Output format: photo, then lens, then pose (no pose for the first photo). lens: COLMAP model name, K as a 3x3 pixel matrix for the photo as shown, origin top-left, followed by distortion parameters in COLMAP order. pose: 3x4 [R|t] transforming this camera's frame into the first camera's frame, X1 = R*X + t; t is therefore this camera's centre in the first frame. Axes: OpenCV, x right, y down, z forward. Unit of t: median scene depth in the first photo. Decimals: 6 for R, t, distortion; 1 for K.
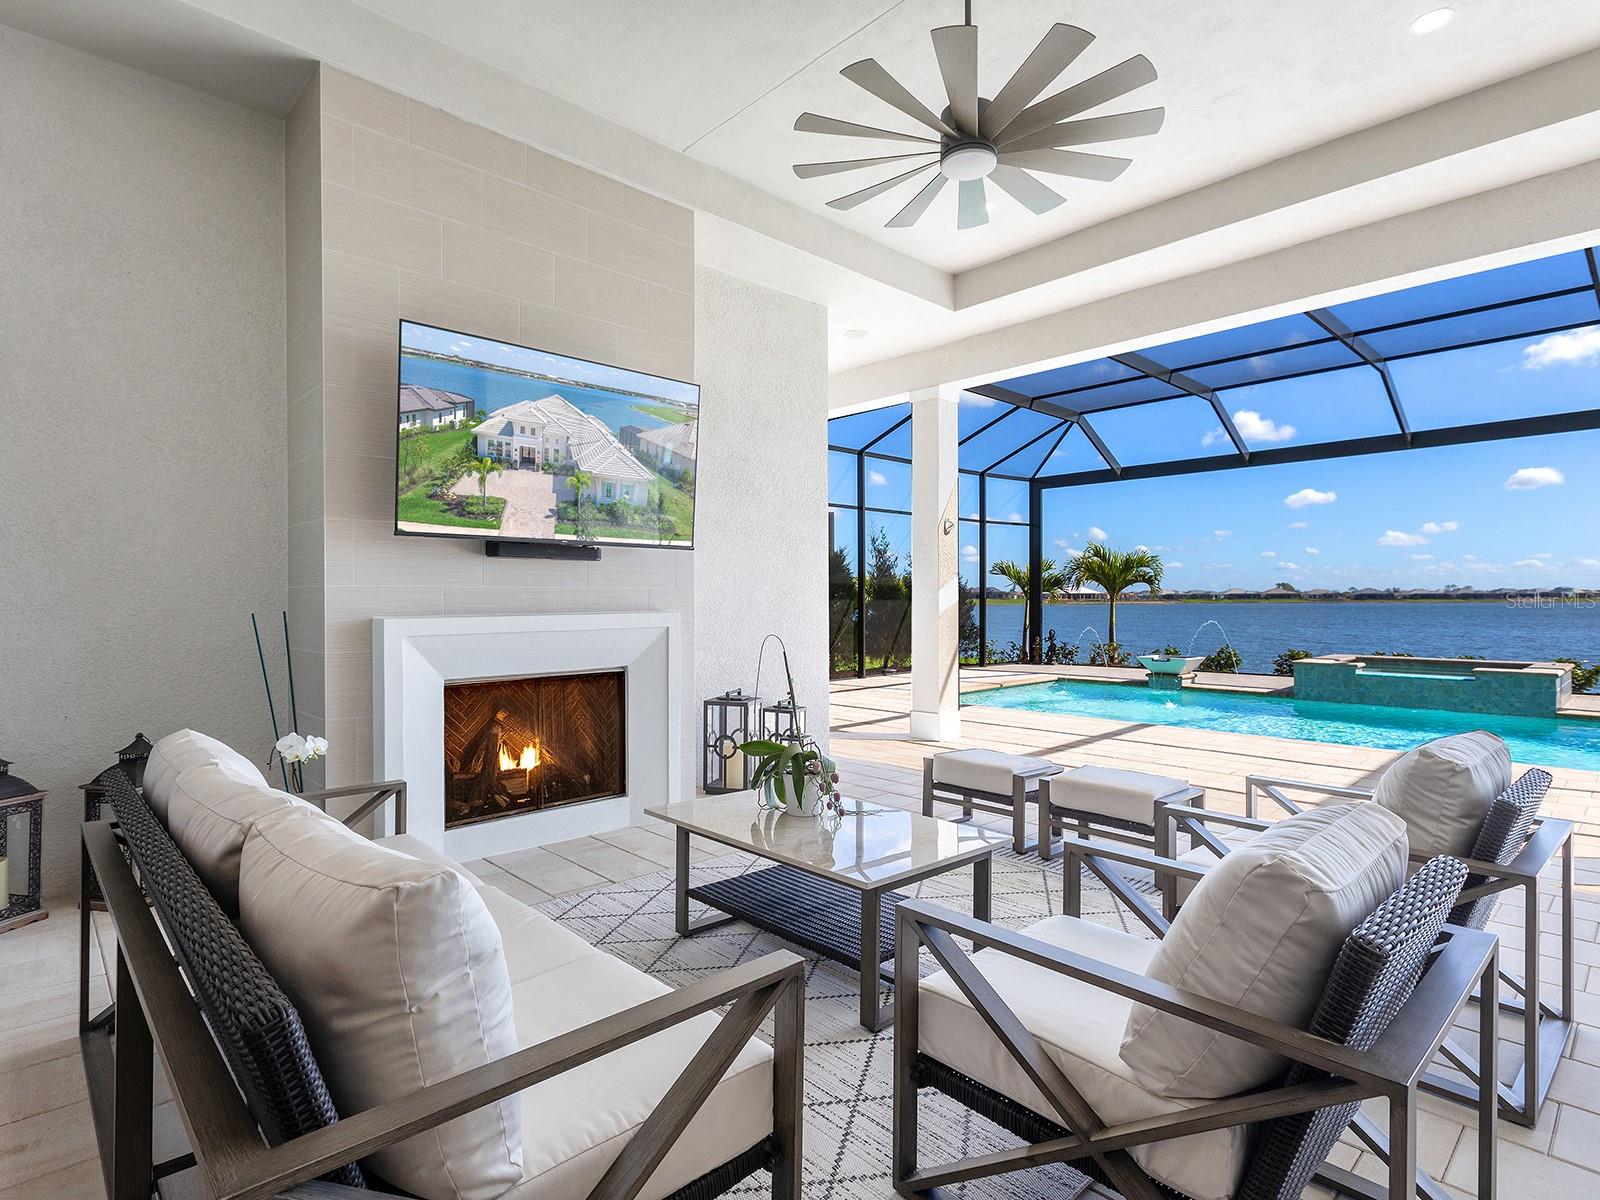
lens RADIAL K [[835.2, 0, 779.4], [0, 835.2, 600.1], [0, 0, 1]] dist [-0.003246, 0.000101]
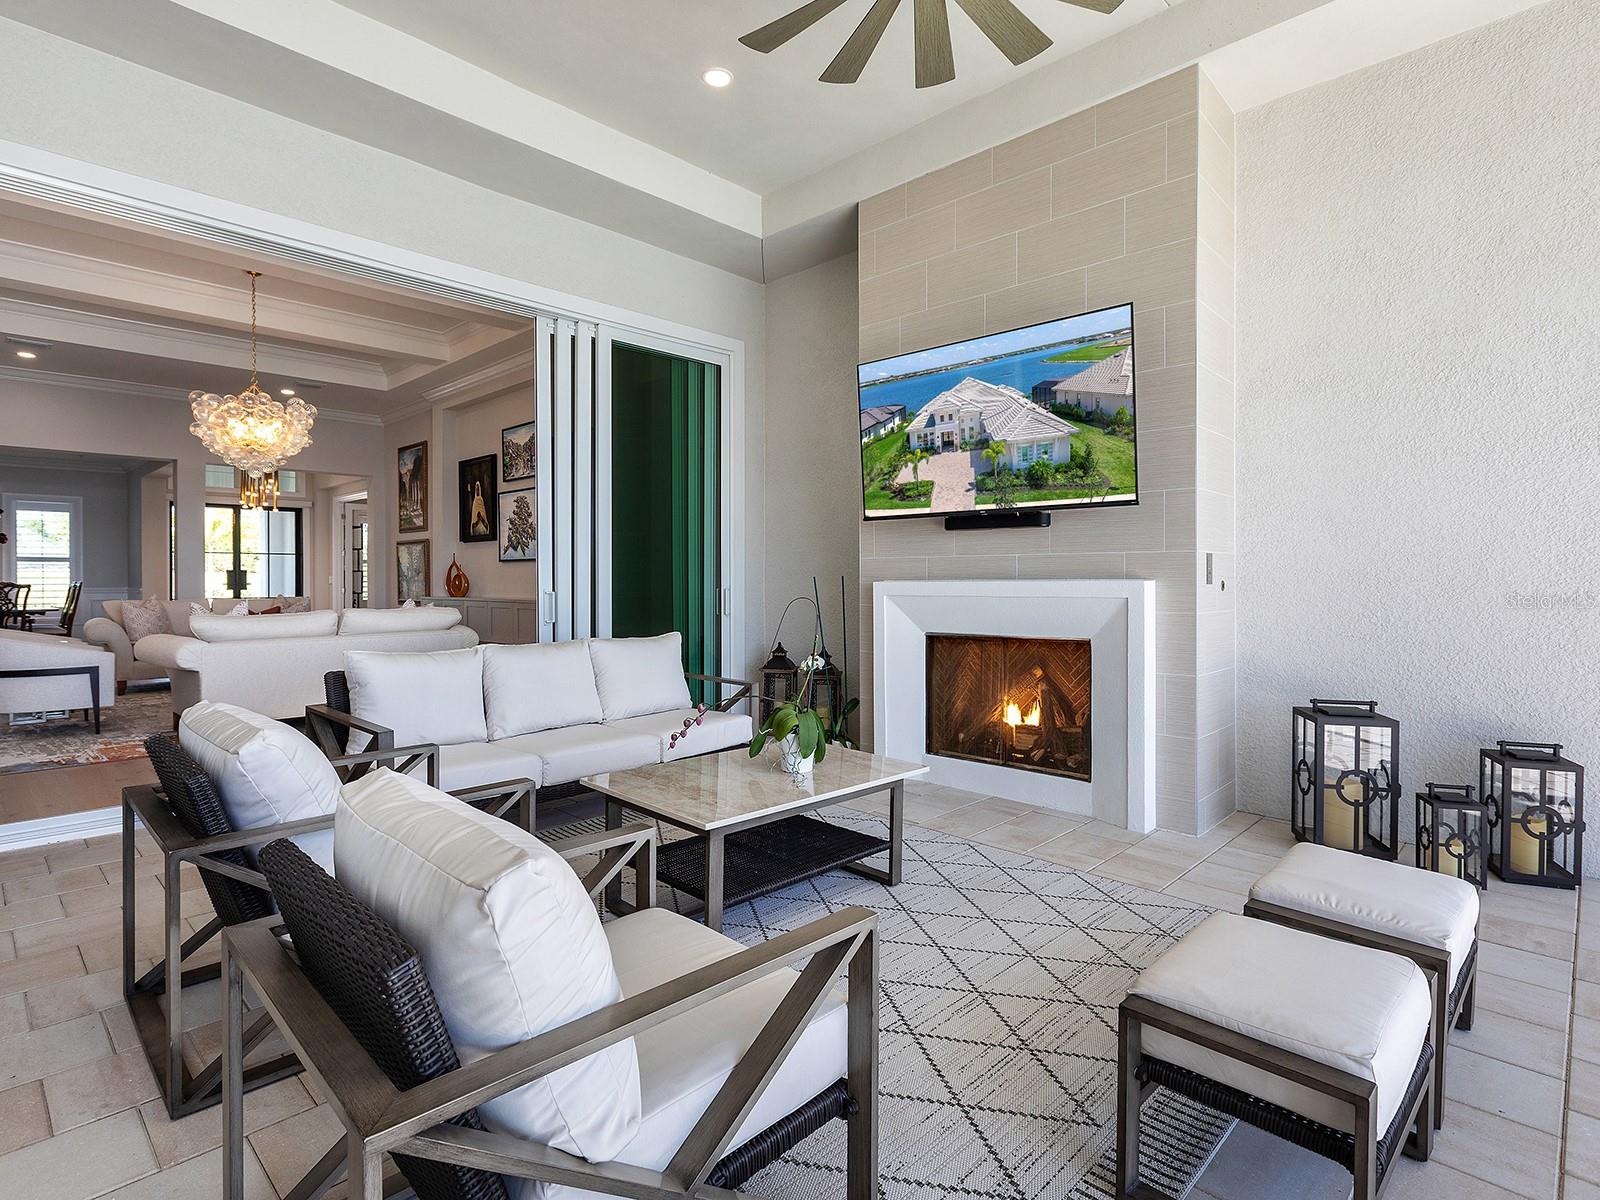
lens RADIAL K [[835.2, 0, 779.4], [0, 835.2, 600.1], [0, 0, 1]] dist [-0.003246, 0.000101]
pose [[0.037451, 0.026115, -0.998957, 0.835304], [-0.004230, 0.999654, 0.025975, 0.017474], [0.999290, 0.003253, 0.037548, 0.730289]]
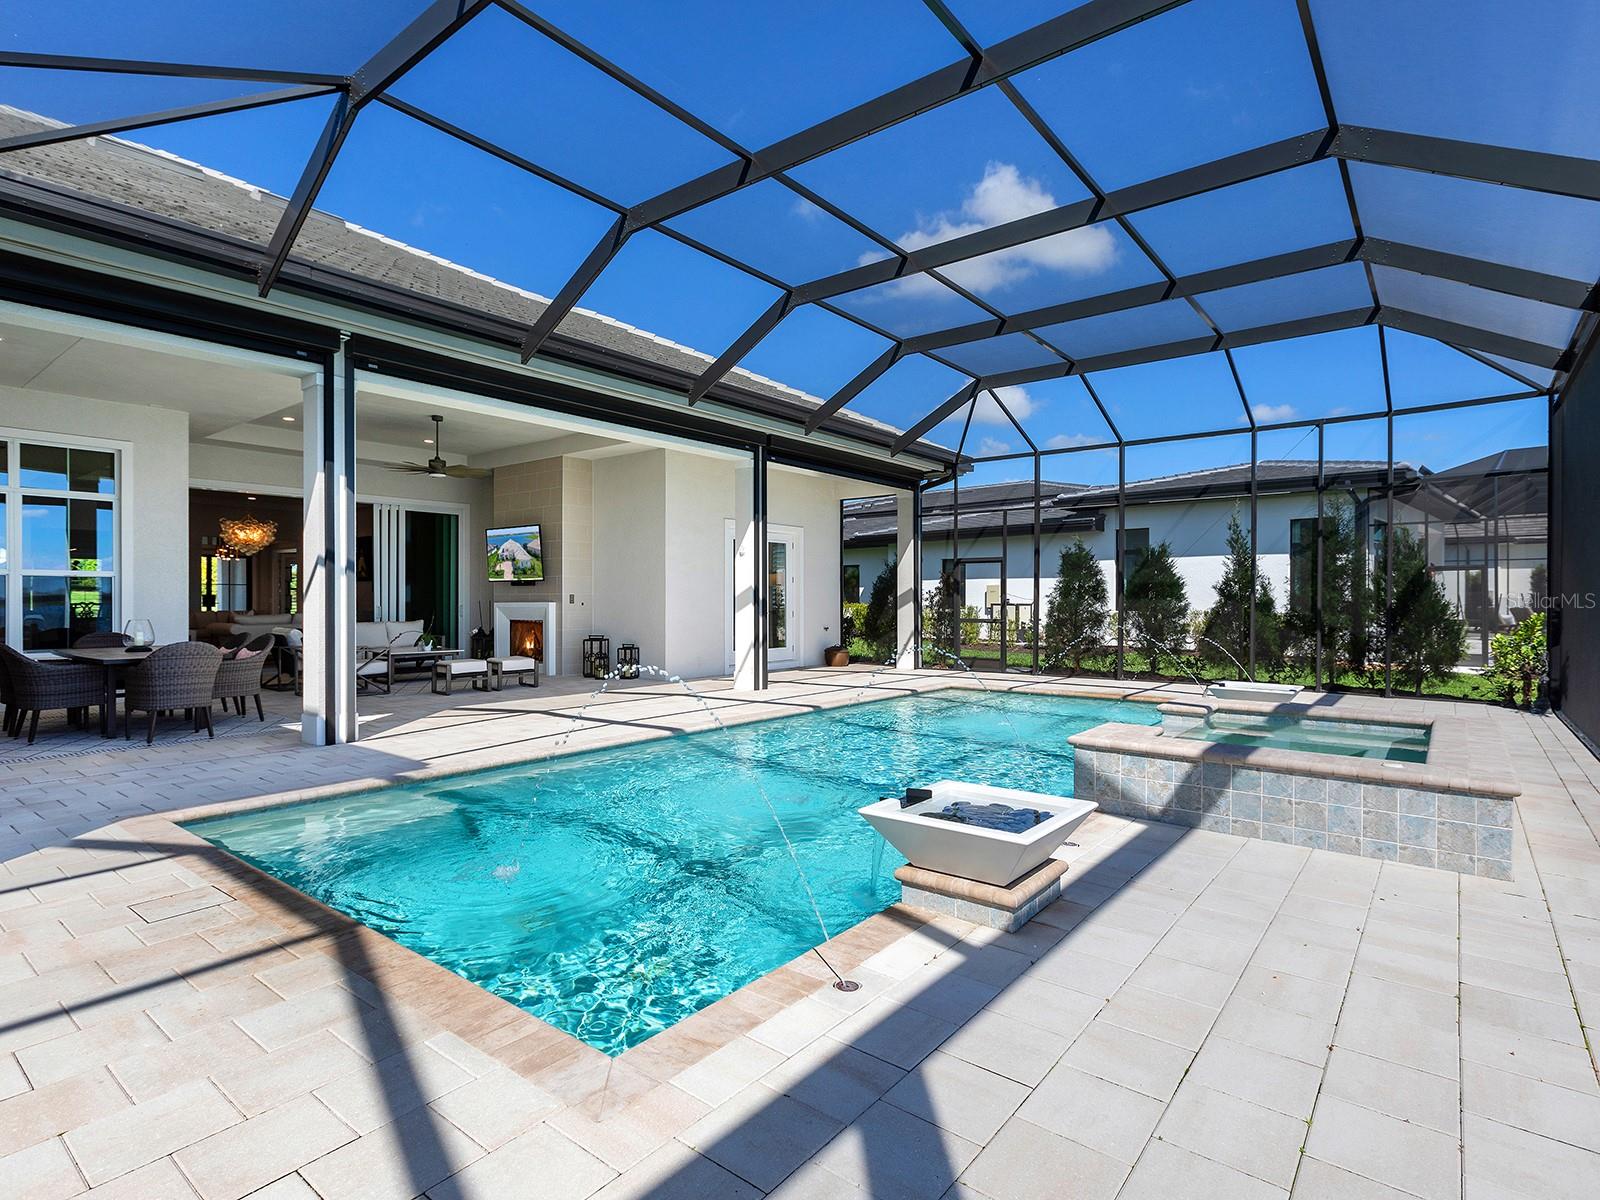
lens RADIAL K [[821.2, 0, 794.6], [0, 821.2, 594.8], [0, 0, 1]] dist [-0.002990, -0.000148]
pose [[0.146888, -0.002349, -0.989150, 3.373151], [-0.003958, 0.999988, -0.002962, -0.007320], [0.989145, 0.004350, 0.146877, 1.710069]]
